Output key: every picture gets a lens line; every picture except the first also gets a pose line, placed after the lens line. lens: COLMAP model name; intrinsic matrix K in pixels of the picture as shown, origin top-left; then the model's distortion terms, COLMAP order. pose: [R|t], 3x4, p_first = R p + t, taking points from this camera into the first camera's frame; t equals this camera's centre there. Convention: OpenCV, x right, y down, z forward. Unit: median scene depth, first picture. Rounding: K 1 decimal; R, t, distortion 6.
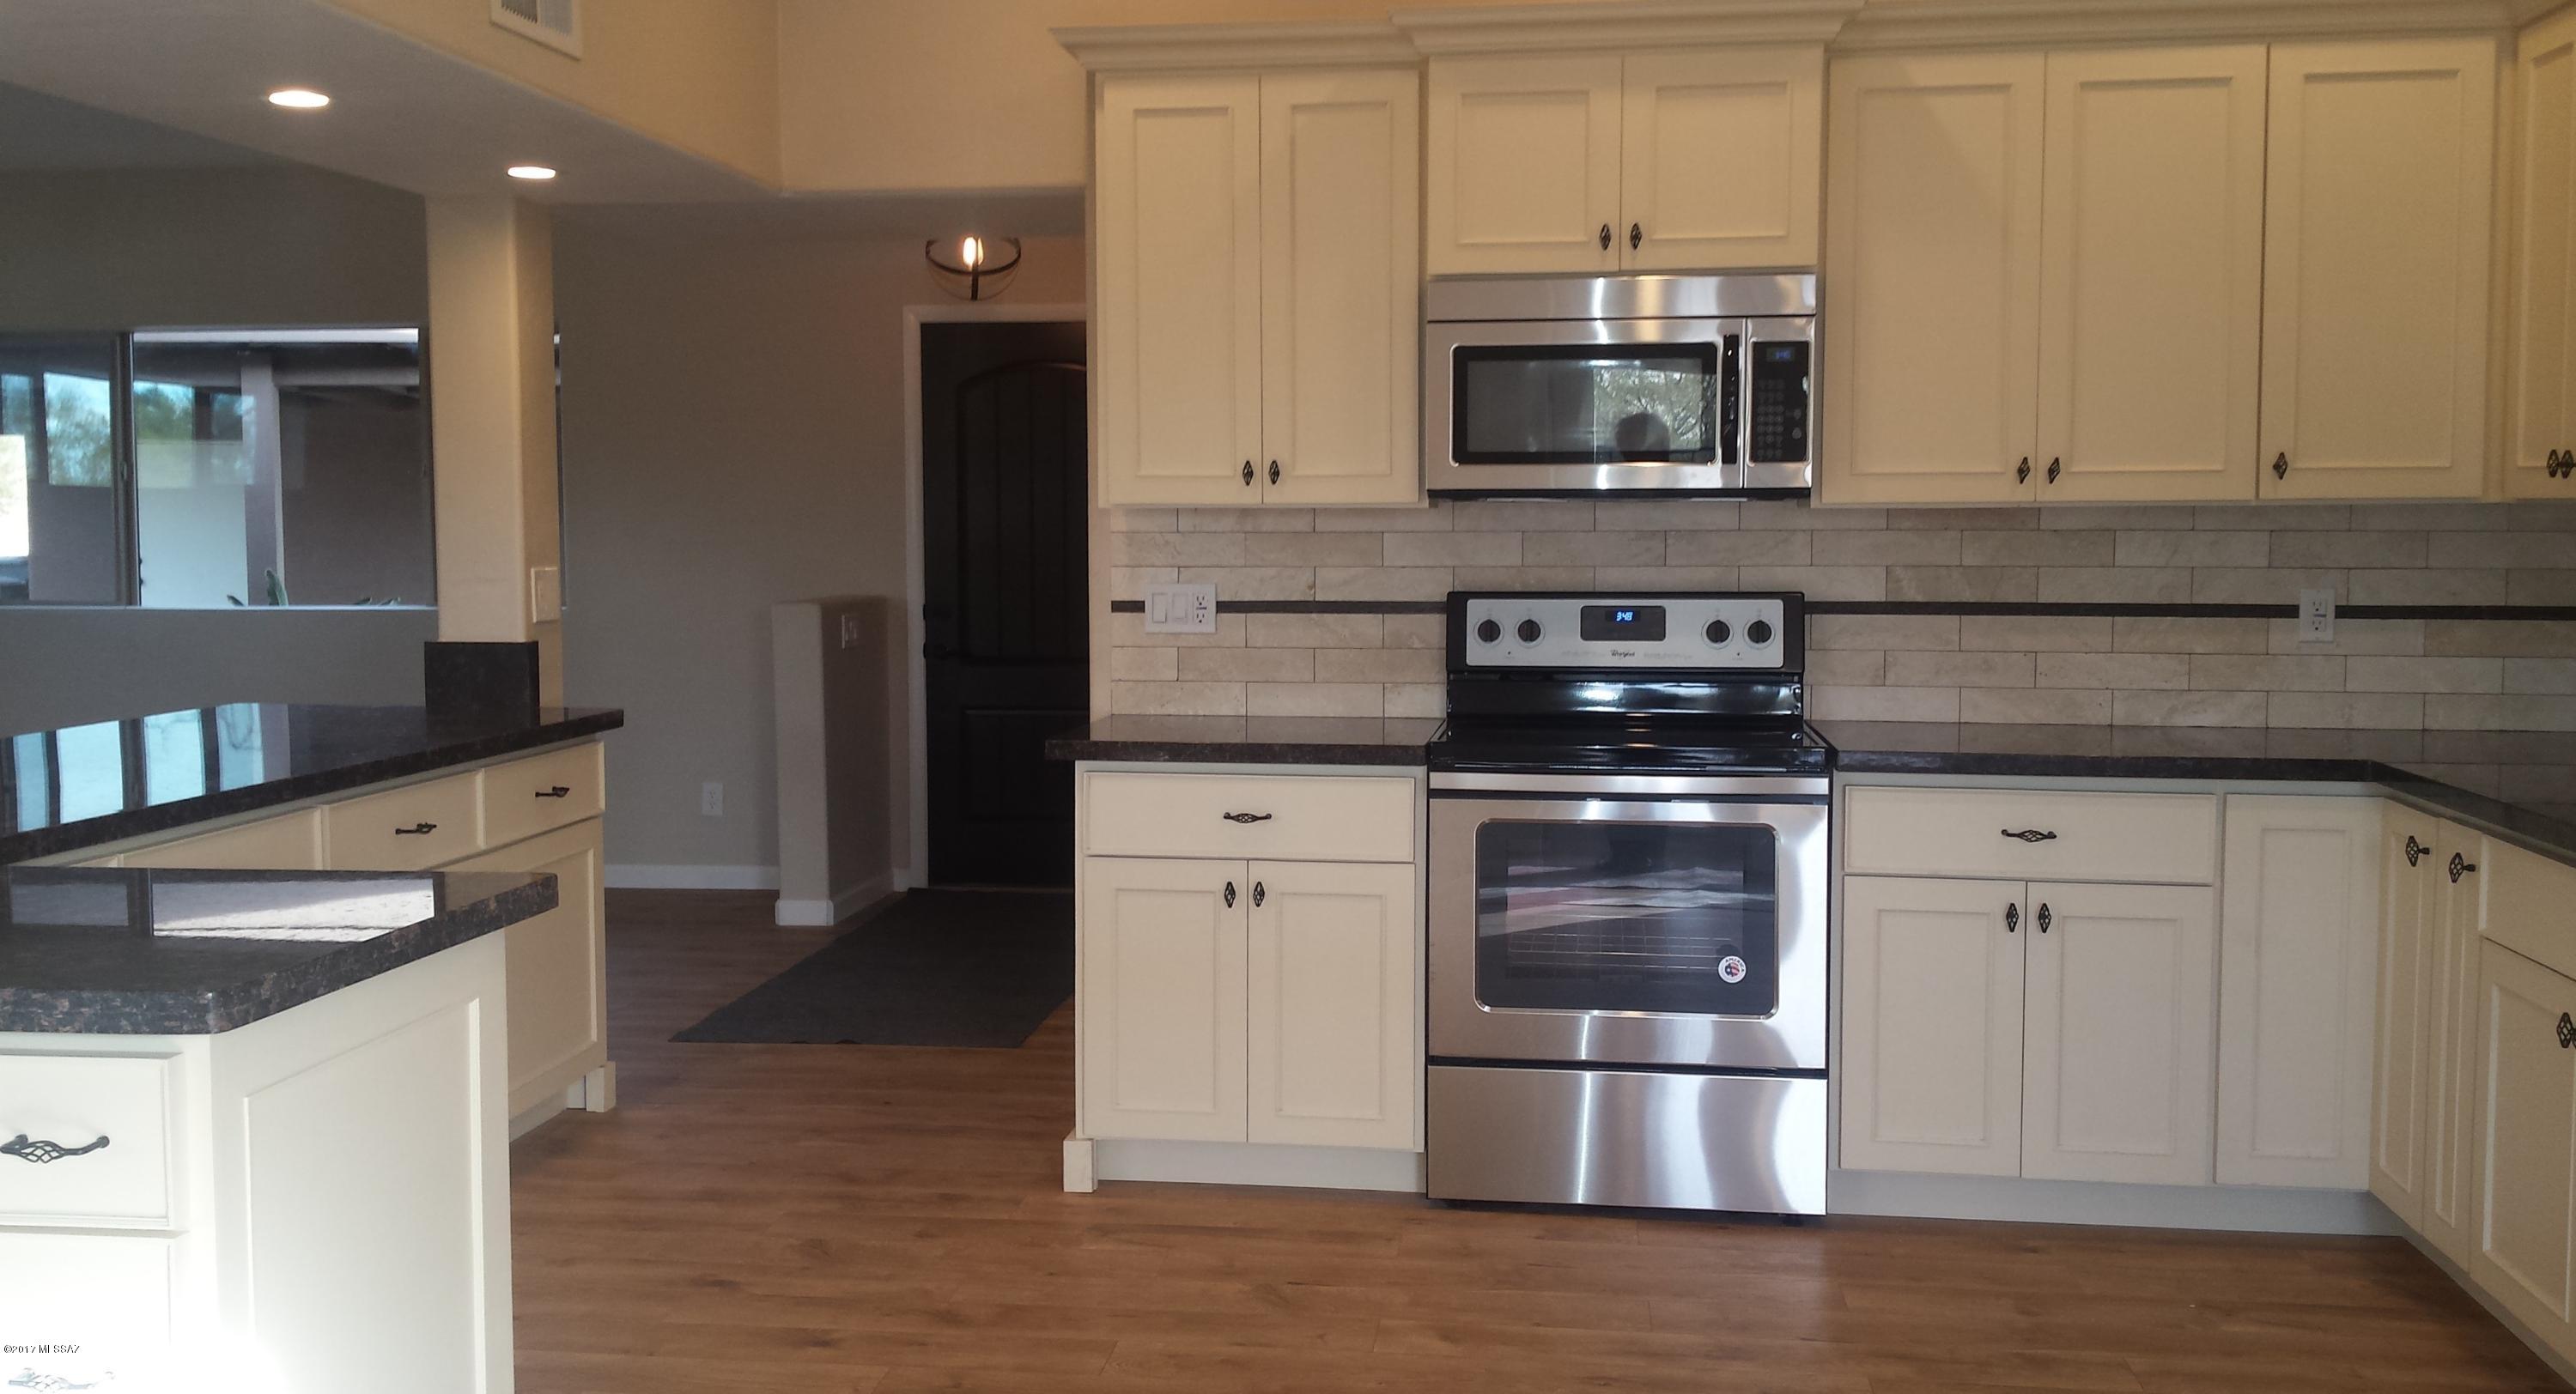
lens RADIAL K [[2345.6, 0, 1270.8], [0, 2345.6, 692.4], [0, 0, 1]] dist [0.067705, -0.099202]
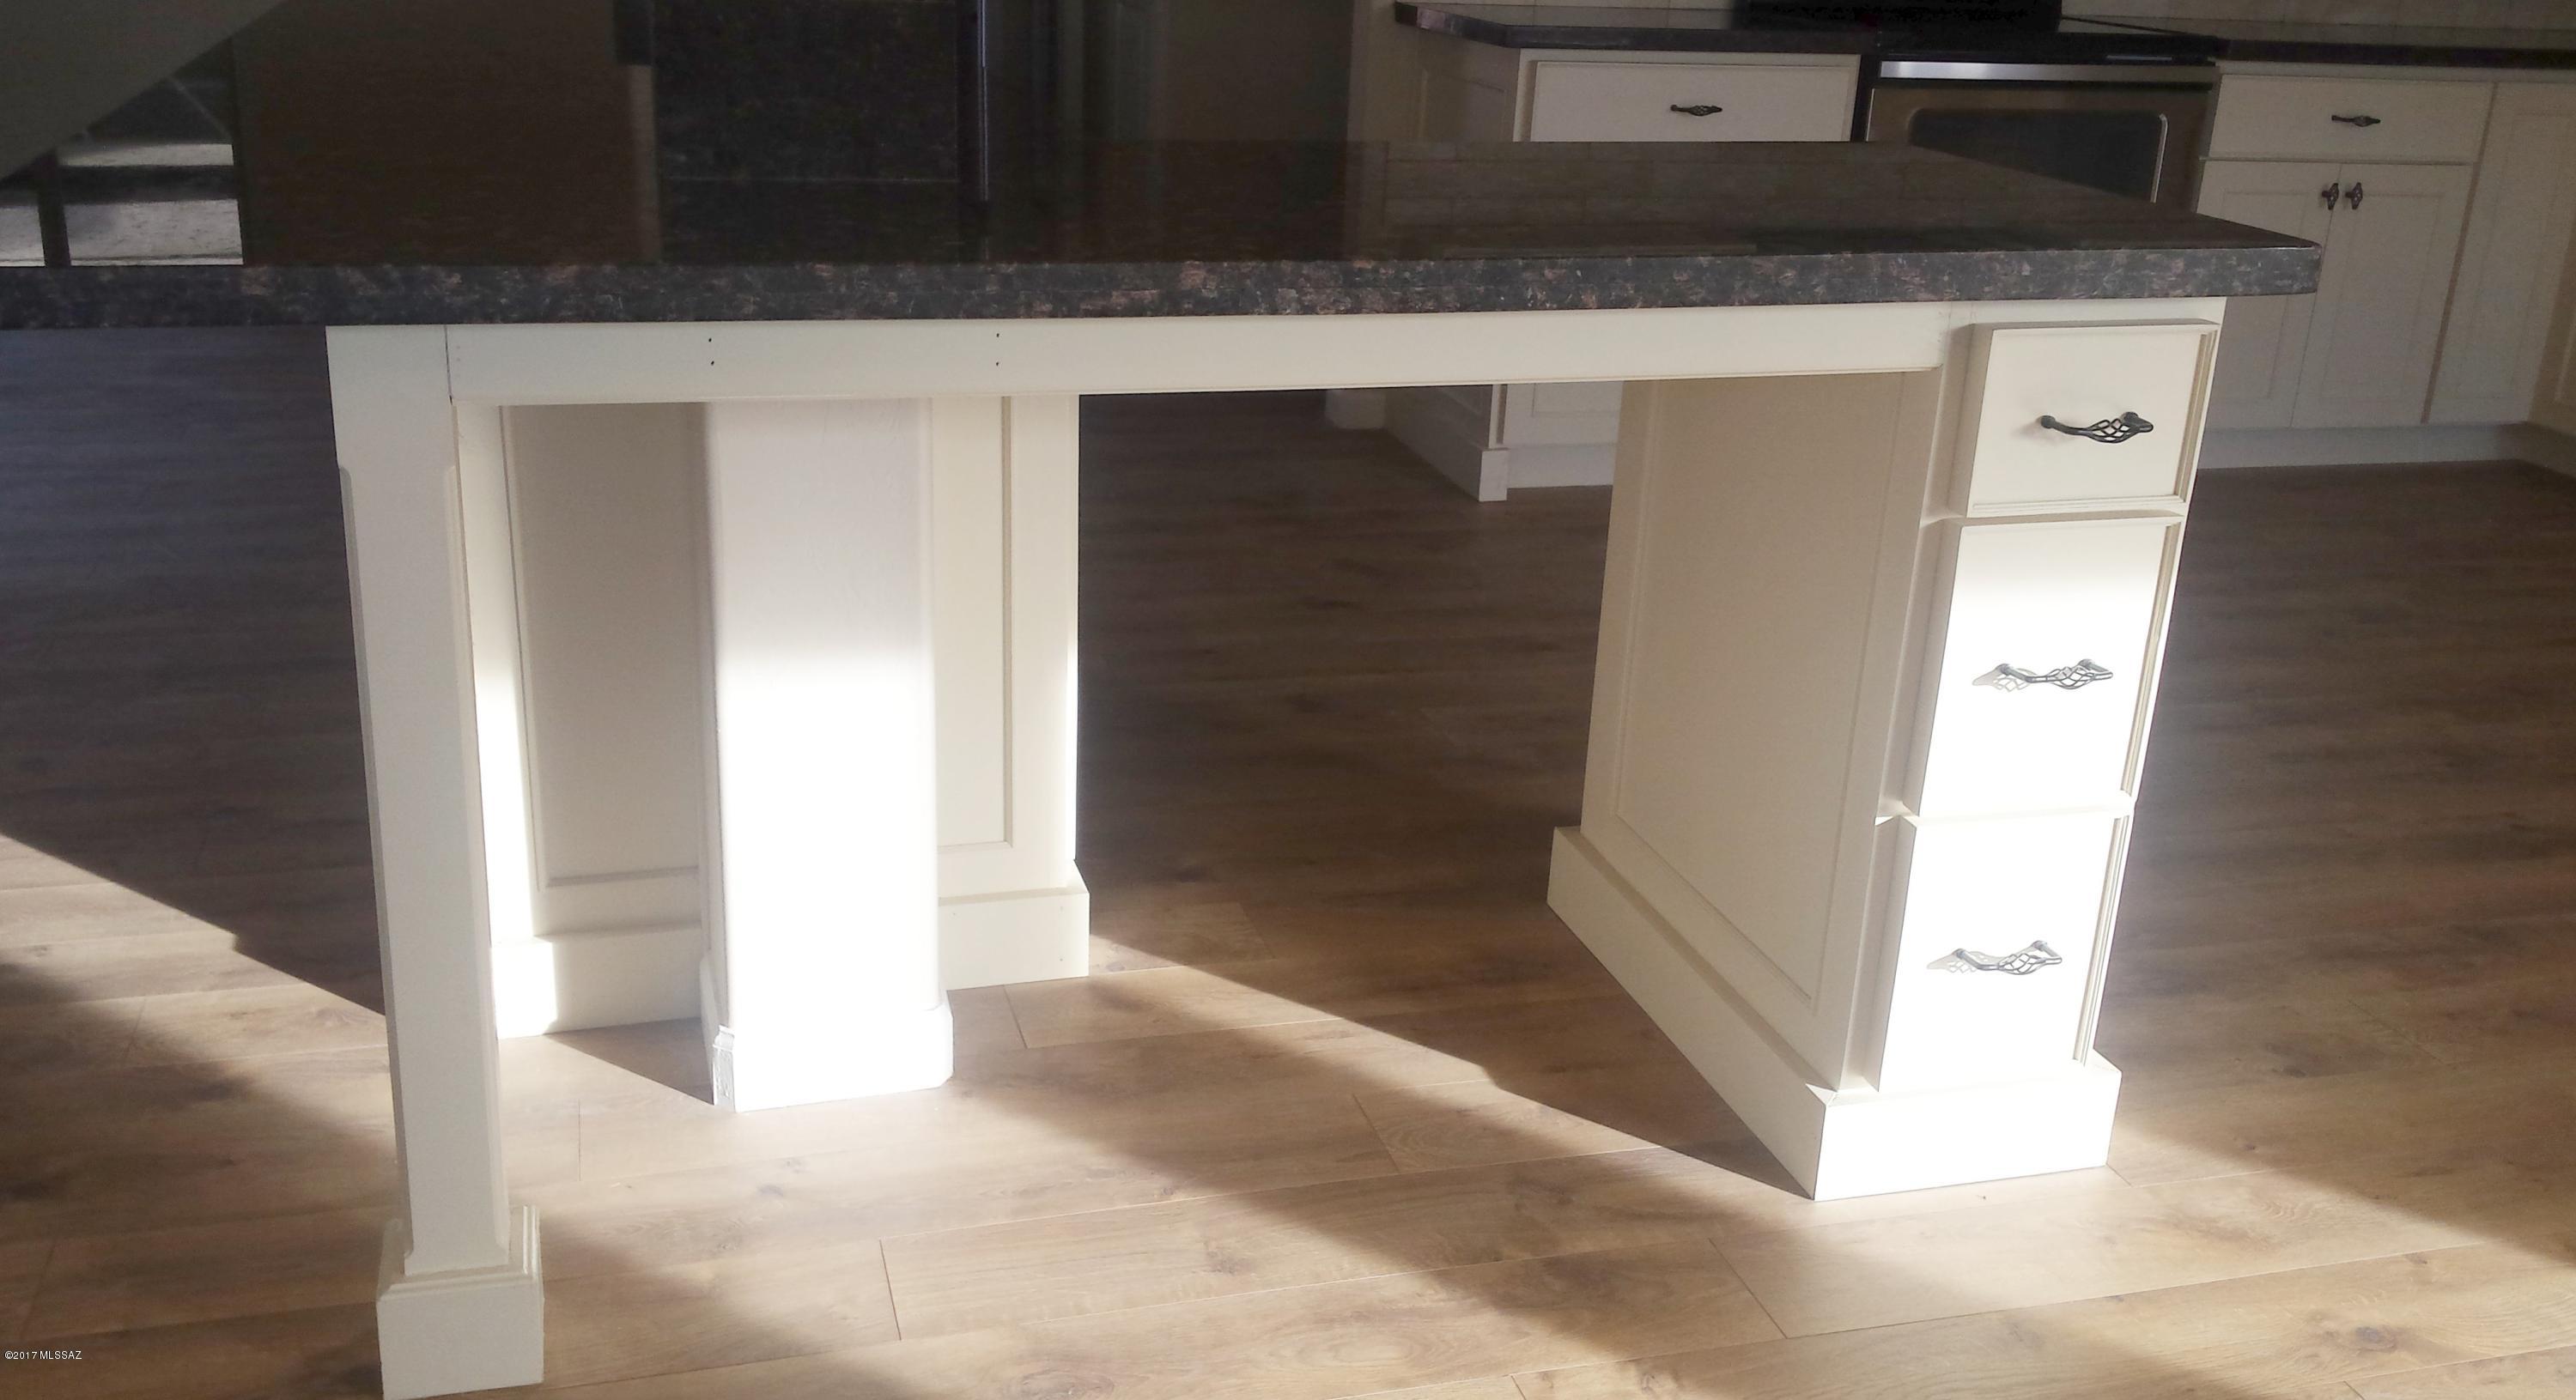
lens RADIAL K [[2345.6, 0, 1295.8], [0, 2345.6, 674.6], [0, 0, 1]] dist [0.067705, -0.099202]
pose [[0.914922, -0.094328, 0.392455, -0.560513], [-0.013492, 0.964619, 0.263304, 0.024034], [-0.403406, -0.246198, 0.881278, 0.149073]]
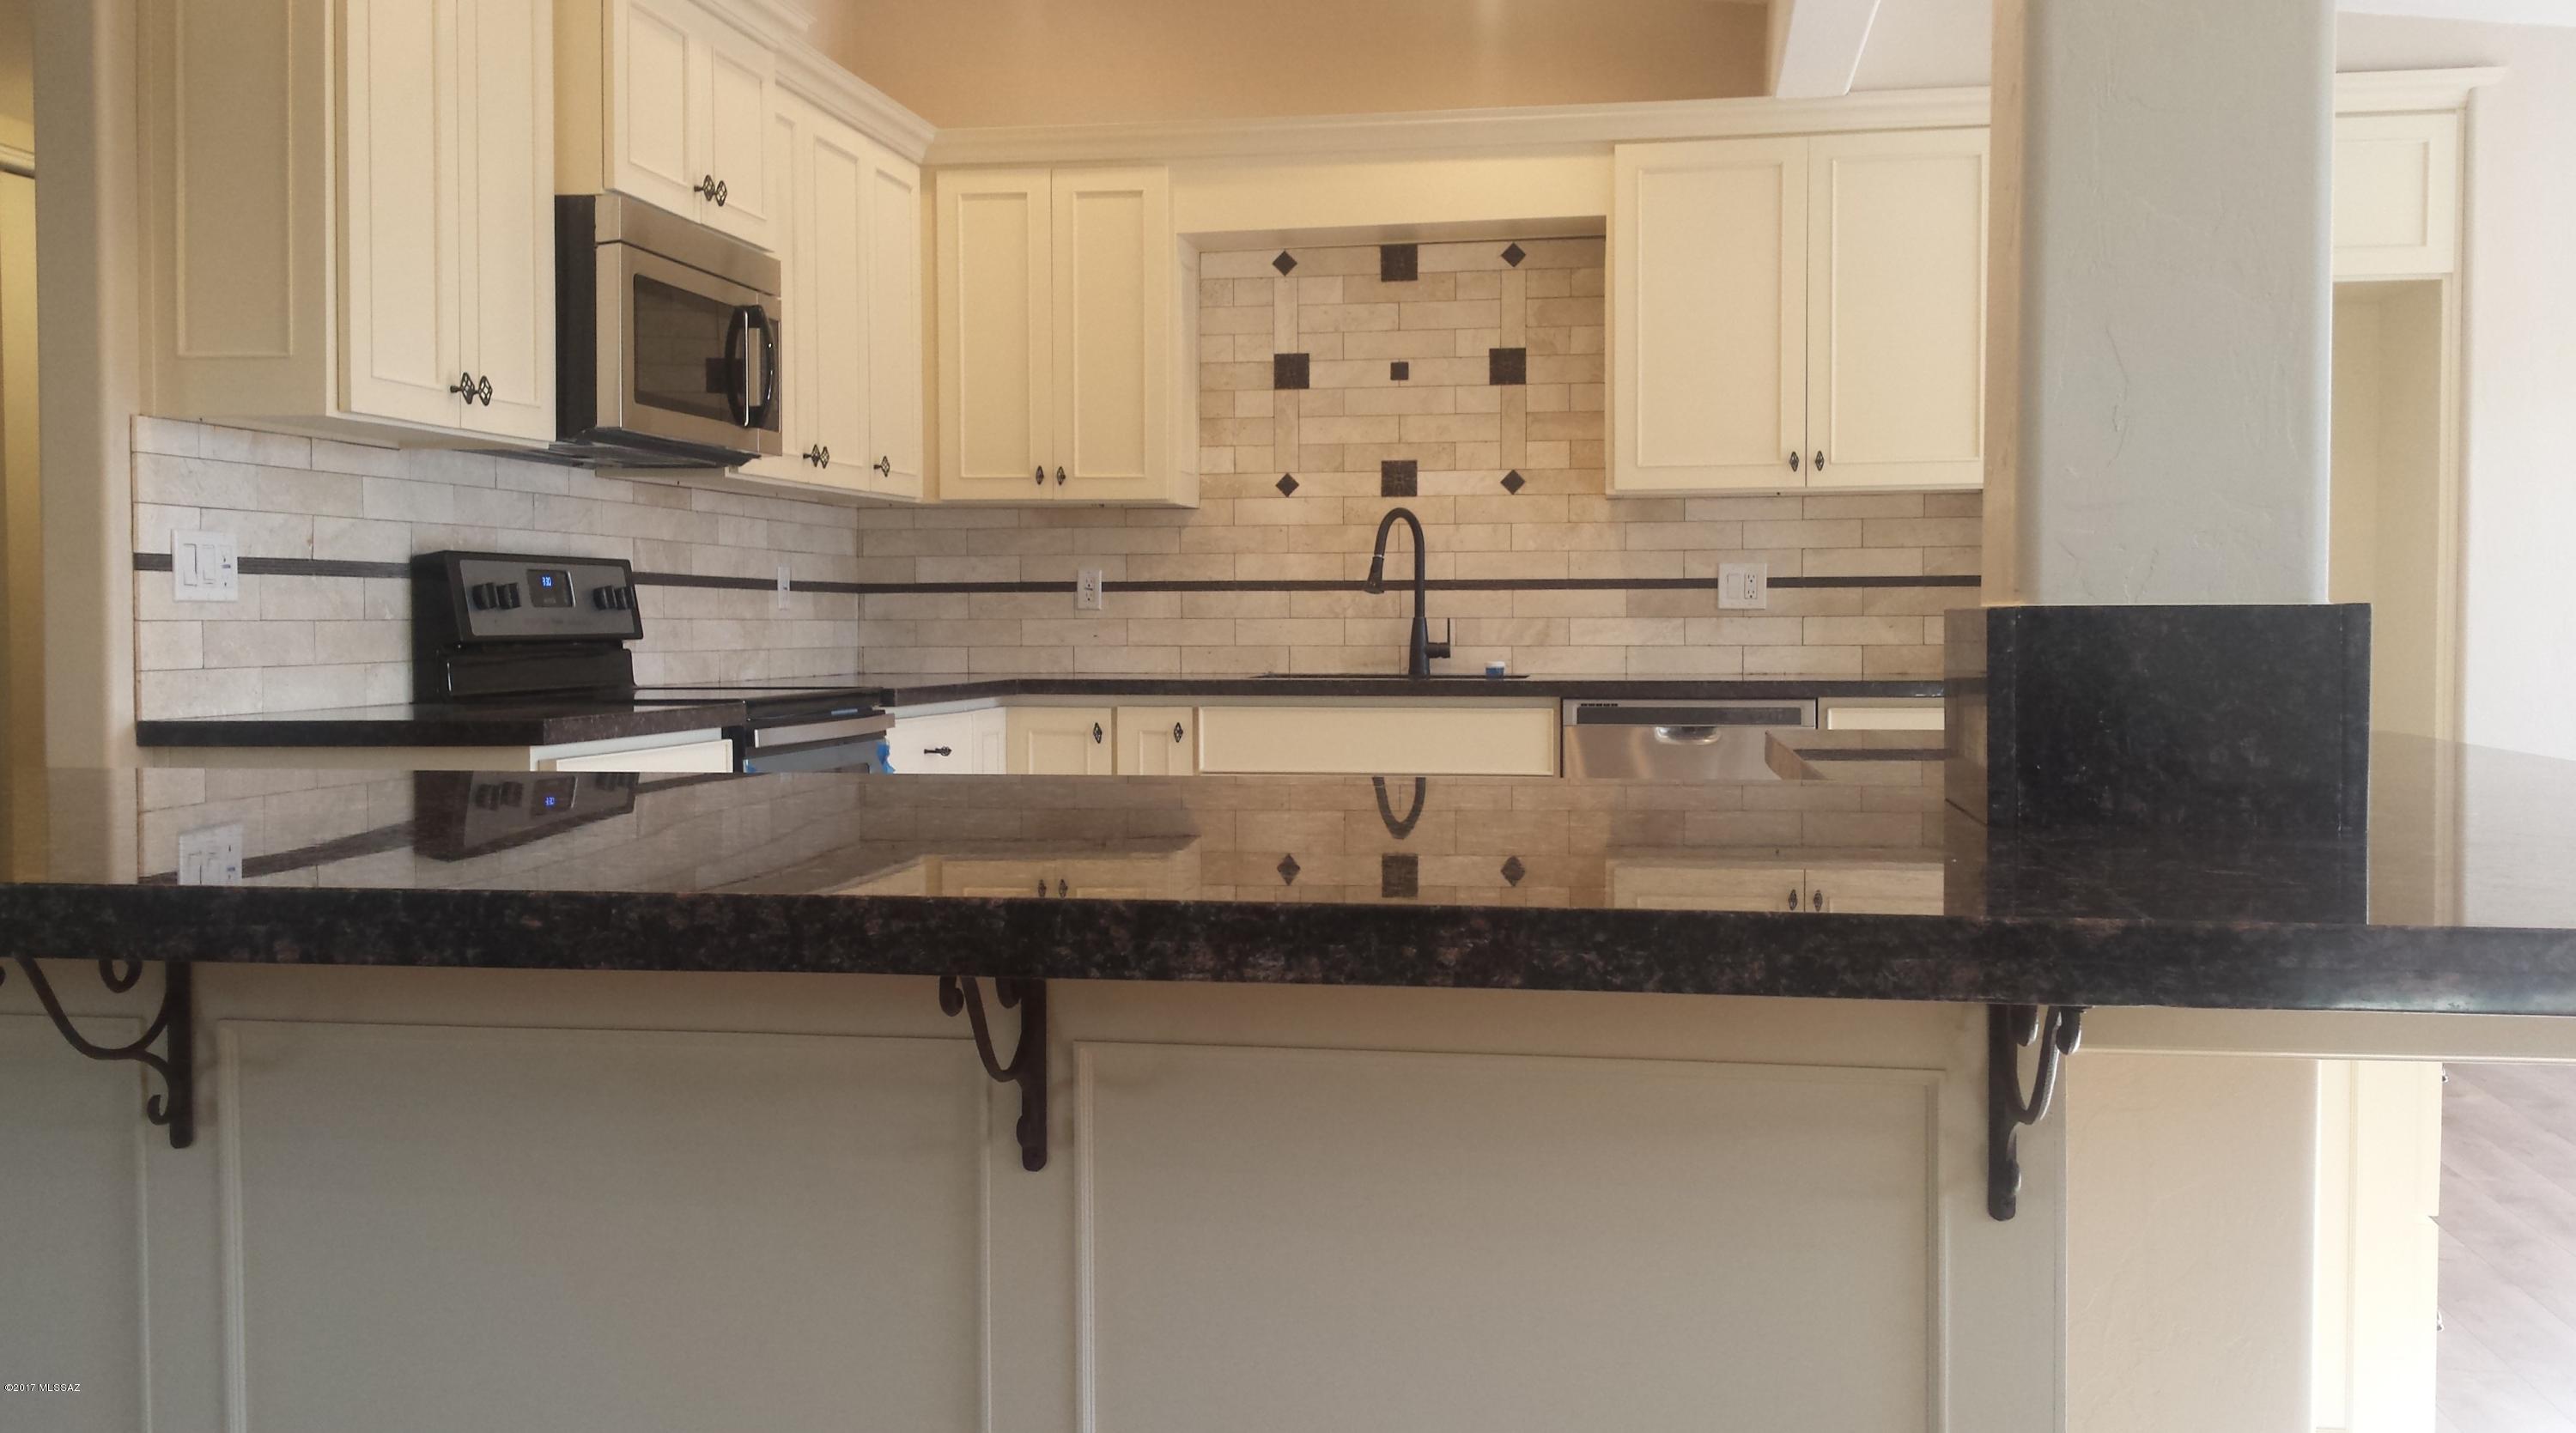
lens RADIAL K [[2293.6, 0, 1269.9], [0, 2293.6, 713.6], [0, 0, 1]] dist [0.045970, -0.106303]
pose [[0.028489, -0.039912, 0.998797, -0.817361], [0.079559, 0.996123, 0.037536, 0.009002], [-0.996423, 0.078394, 0.031554, 0.743699]]
